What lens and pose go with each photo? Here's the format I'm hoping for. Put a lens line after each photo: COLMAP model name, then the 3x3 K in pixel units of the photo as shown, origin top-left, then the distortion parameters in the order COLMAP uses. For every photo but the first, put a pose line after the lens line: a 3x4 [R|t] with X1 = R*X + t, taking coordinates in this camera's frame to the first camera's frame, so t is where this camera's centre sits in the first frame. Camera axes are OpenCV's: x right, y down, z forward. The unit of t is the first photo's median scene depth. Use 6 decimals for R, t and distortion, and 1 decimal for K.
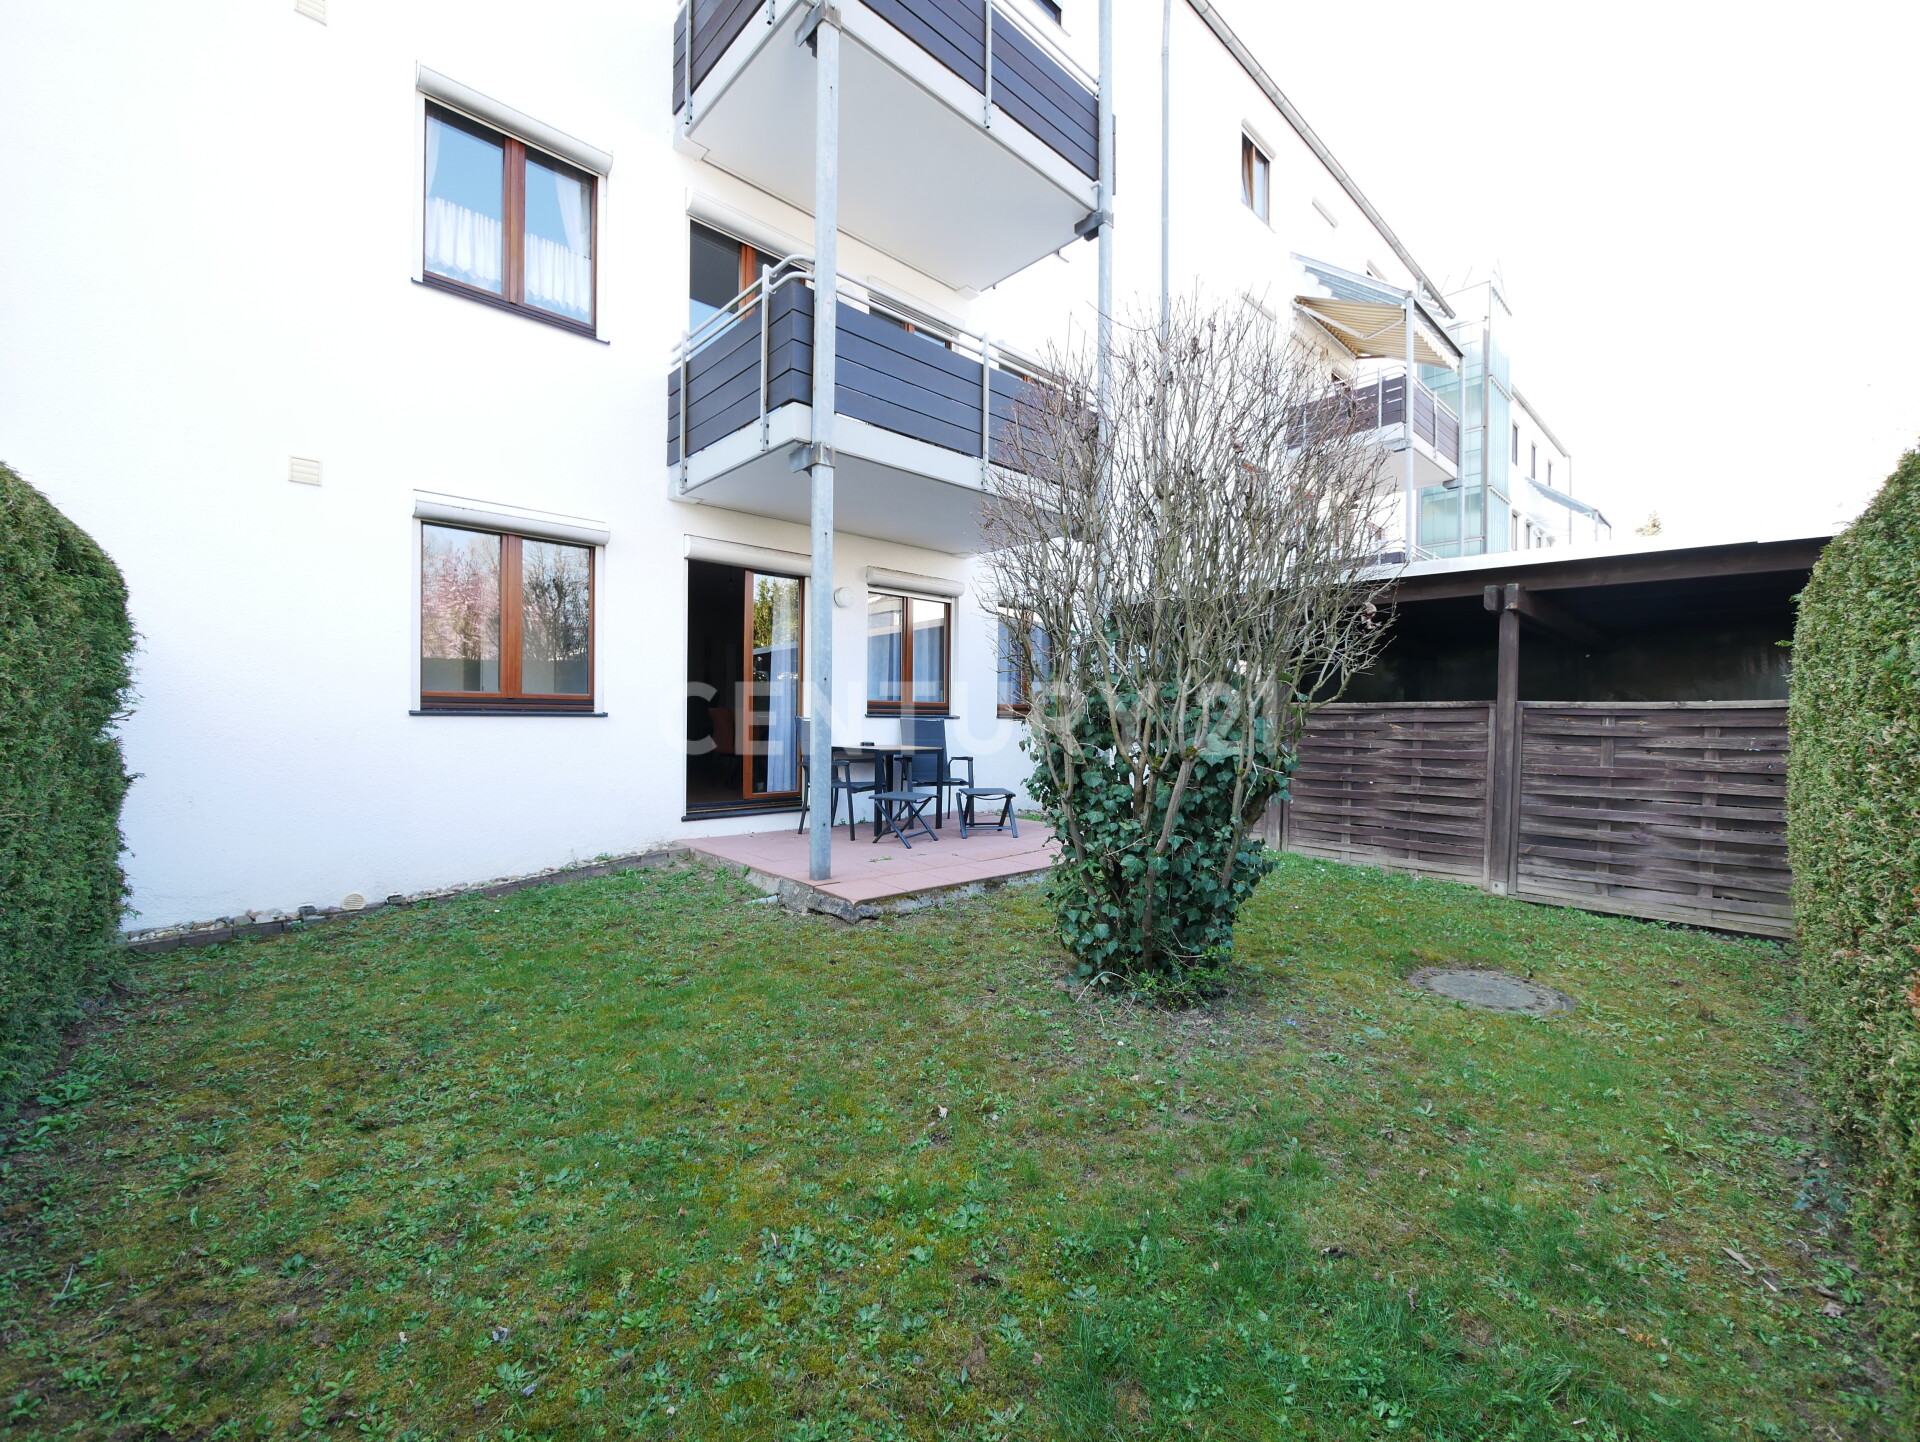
lens RADIAL K [[794.8, 0, 960.0], [0, 794.8, 721.0], [0, 0, 1]] dist [-0.000265, 0.000089]
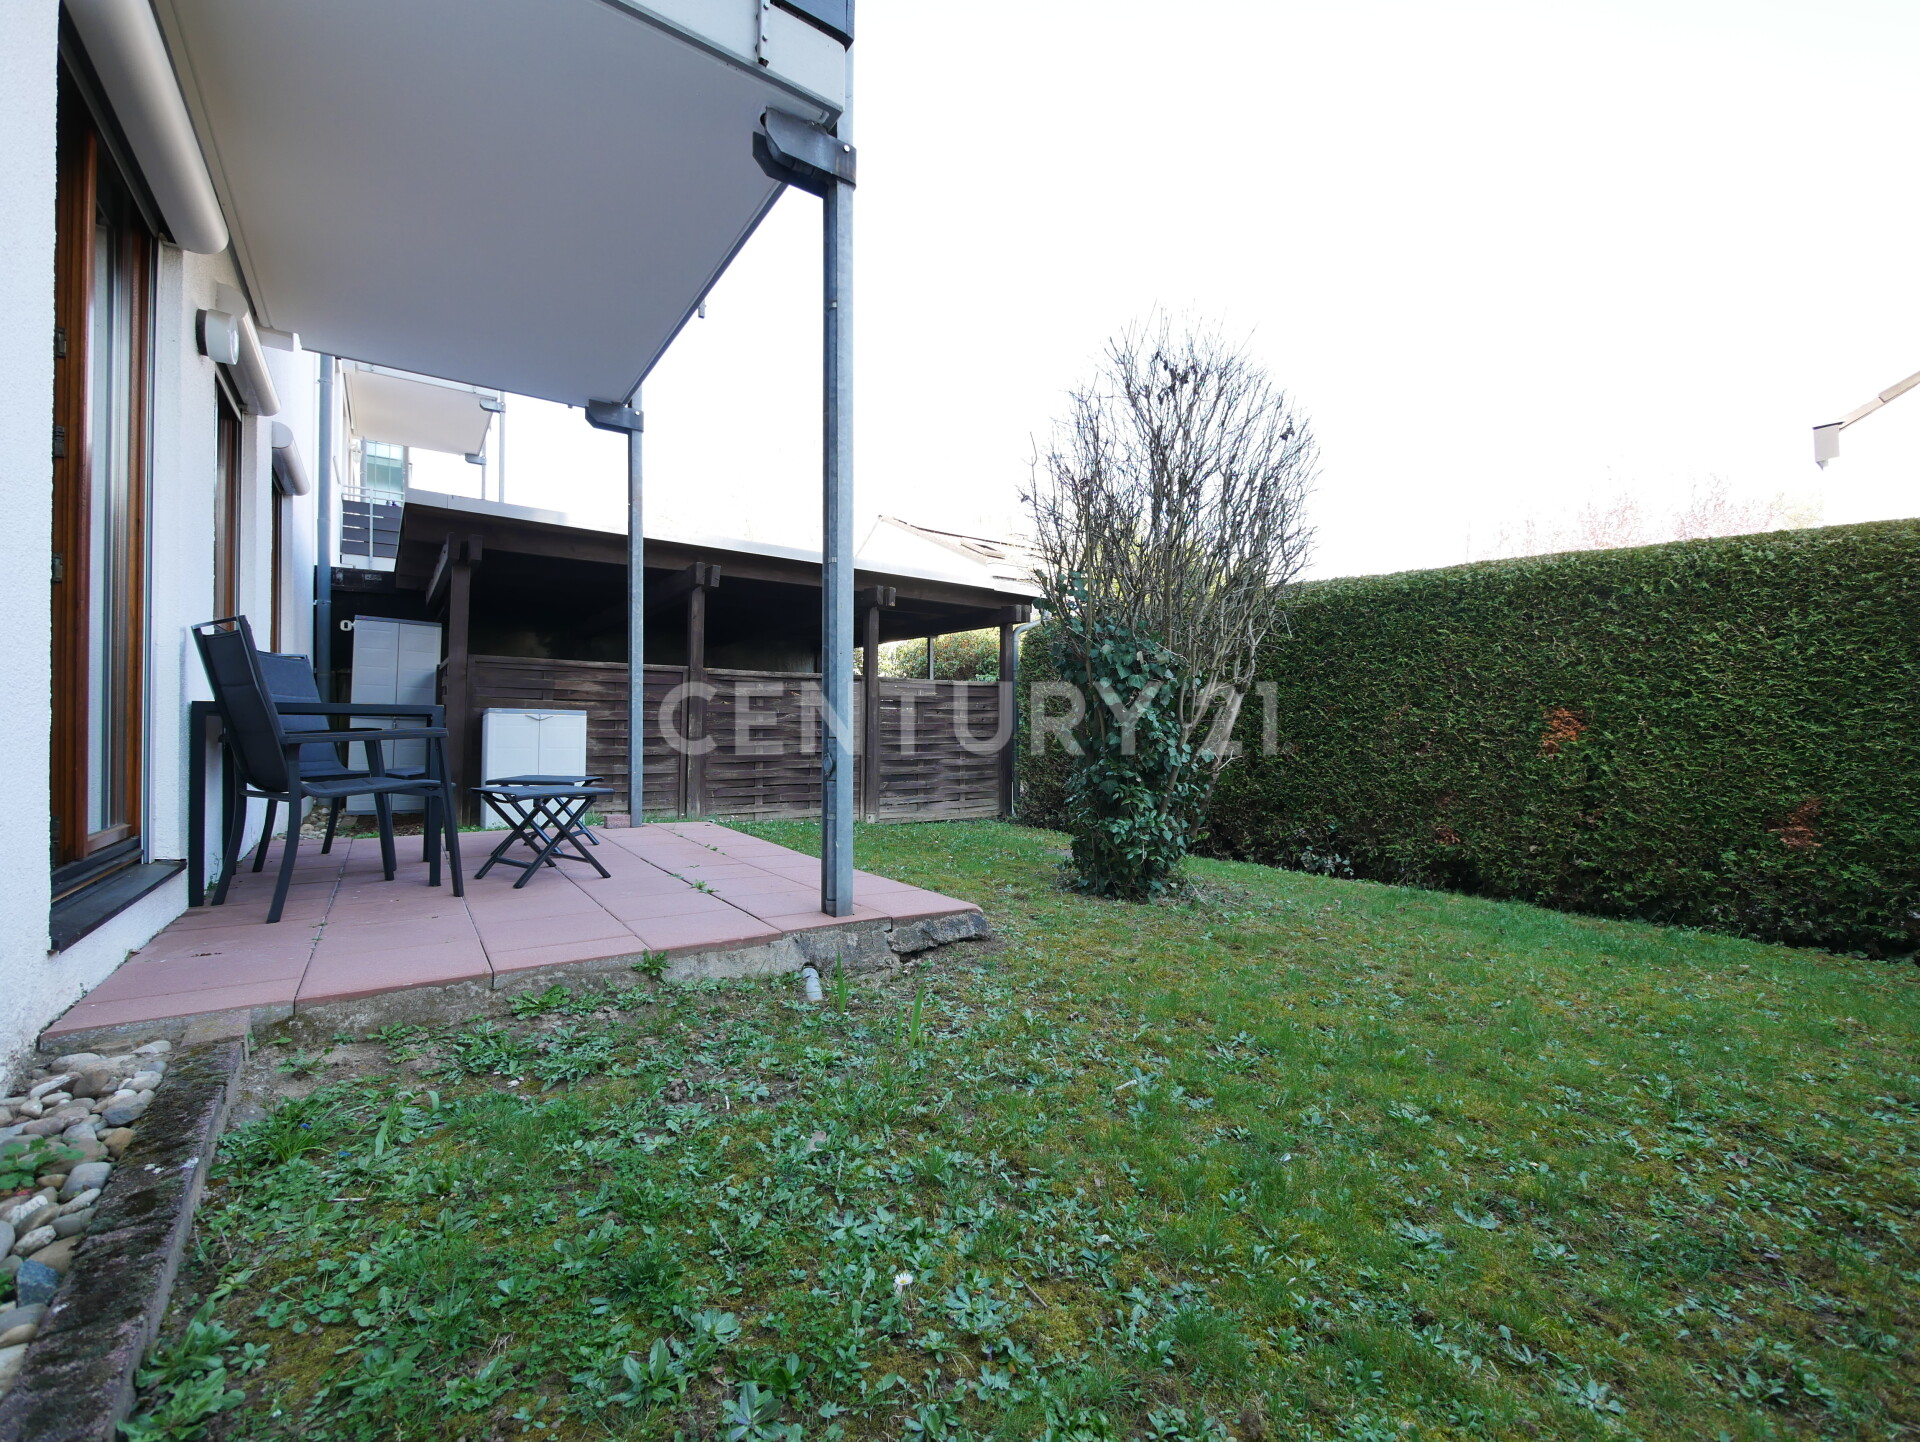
lens RADIAL K [[794.8, 0, 960.0], [0, 794.8, 721.0], [0, 0, 1]] dist [-0.000265, 0.000089]
pose [[0.140431, -0.001546, 0.990089, -0.649924], [0.001064, 0.999998, 0.001411, 0.050058], [-0.990090, 0.000855, 0.140432, 0.715447]]
